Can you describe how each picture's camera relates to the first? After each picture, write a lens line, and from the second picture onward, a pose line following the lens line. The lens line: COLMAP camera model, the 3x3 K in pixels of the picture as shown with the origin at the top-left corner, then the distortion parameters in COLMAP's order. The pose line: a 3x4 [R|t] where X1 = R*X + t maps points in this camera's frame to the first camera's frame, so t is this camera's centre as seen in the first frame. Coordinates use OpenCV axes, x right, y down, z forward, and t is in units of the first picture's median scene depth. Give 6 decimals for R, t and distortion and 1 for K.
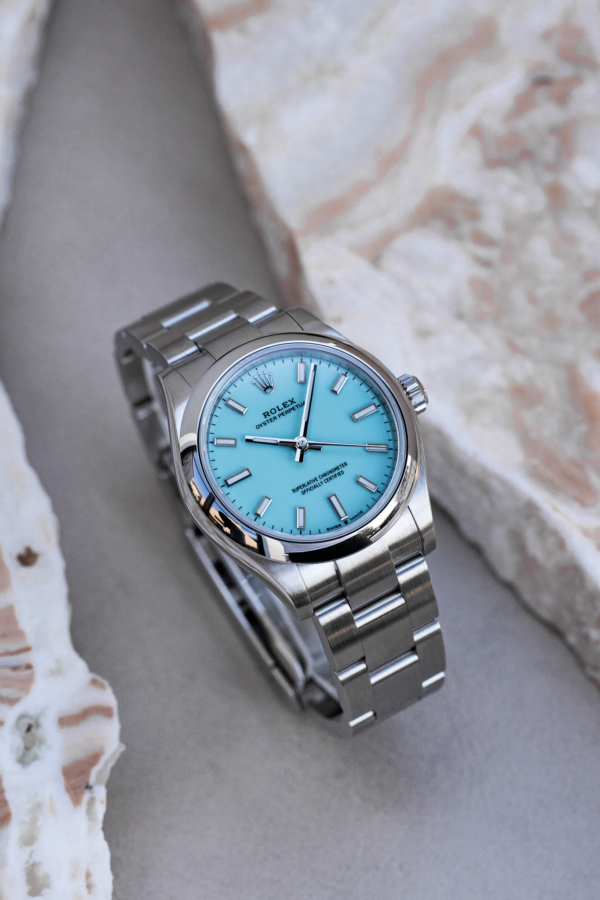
lens RADIAL K [[4349.7, 0, 300.0], [0, 4349.7, 450.0], [0, 0, 1]] dist [1.192568, 1.816613]
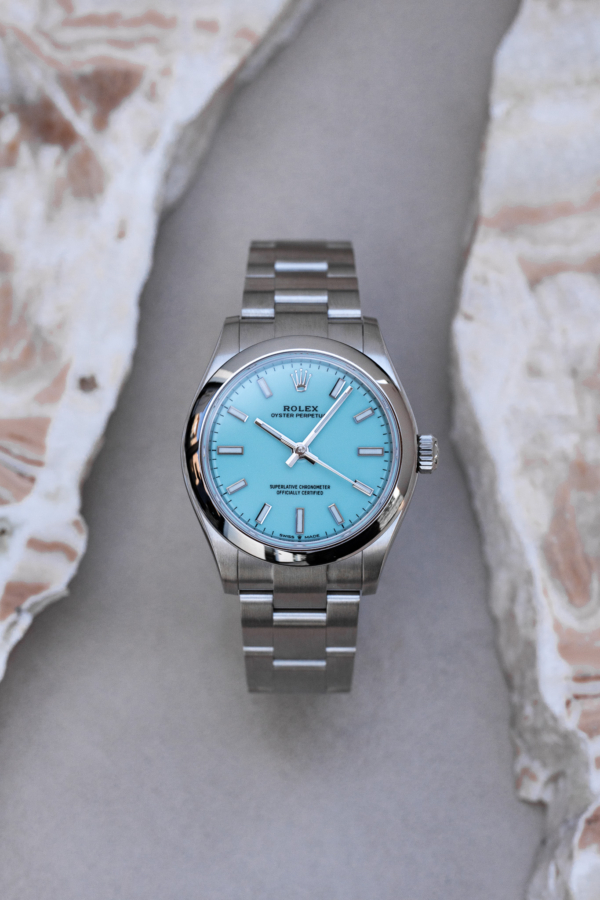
lens RADIAL K [[4349.7, 0, 300.0], [0, 4349.7, 450.0], [0, 0, 1]] dist [1.192568, 1.816613]
pose [[0.858698, 0.490708, -0.147797, 0.148942], [-0.453073, 0.861678, 0.228551, -0.231373], [0.239505, -0.129294, 0.962248, -0.005488]]
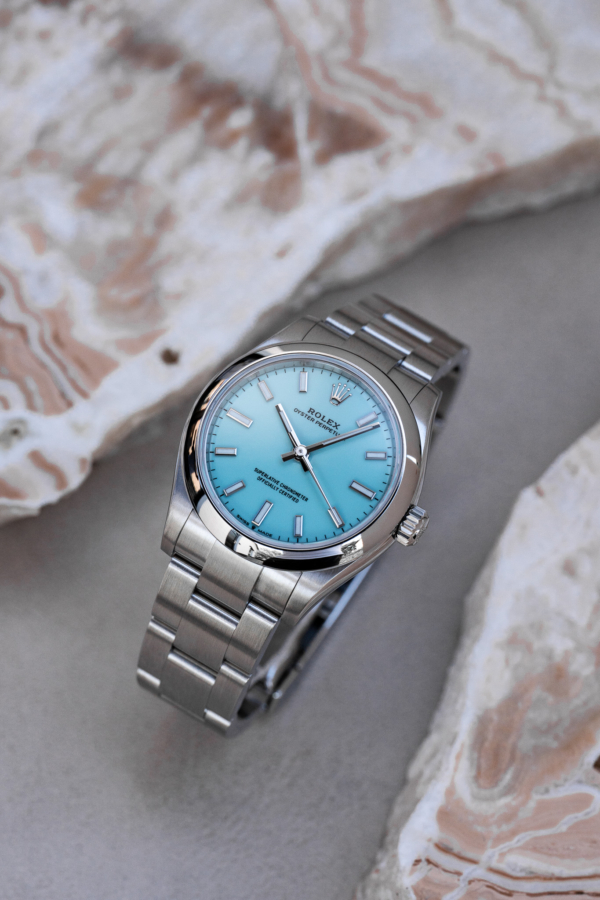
lens RADIAL K [[4349.7, 0, 300.0], [0, 4349.7, 450.0], [0, 0, 1]] dist [1.192568, 1.816613]
pose [[0.470226, 0.803623, -0.364798, 0.356236], [-0.817481, 0.552377, 0.163107, -0.160918], [0.332583, 0.221519, 0.916689, 0.066809]]
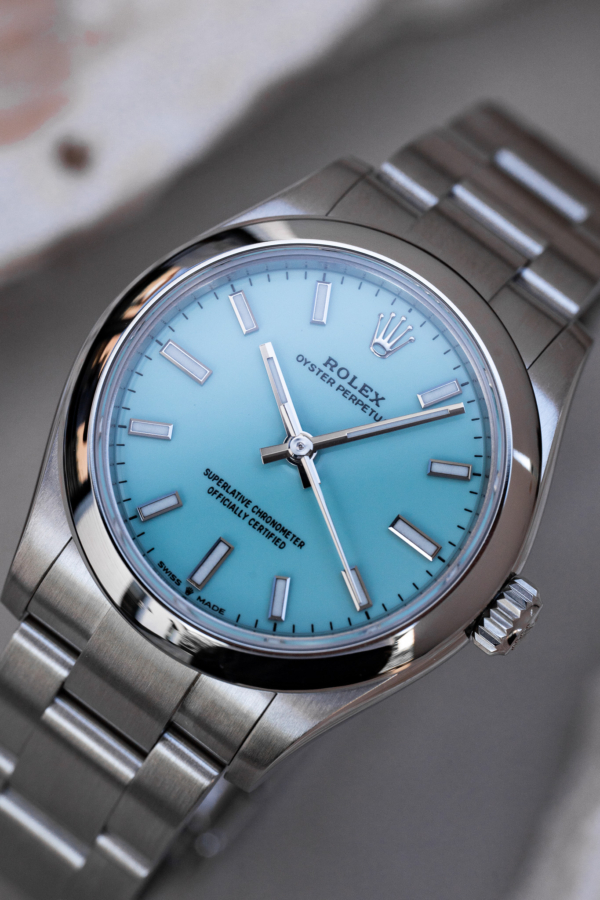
lens RADIAL K [[4349.7, 0, 300.0], [0, 4349.7, 450.0], [0, 0, 1]] dist [1.192568, 1.816613]
pose [[0.376441, 0.889543, -0.258856, 0.126267], [-0.867641, 0.436463, 0.238116, -0.116951], [0.324795, 0.134958, 0.936106, 0.507939]]
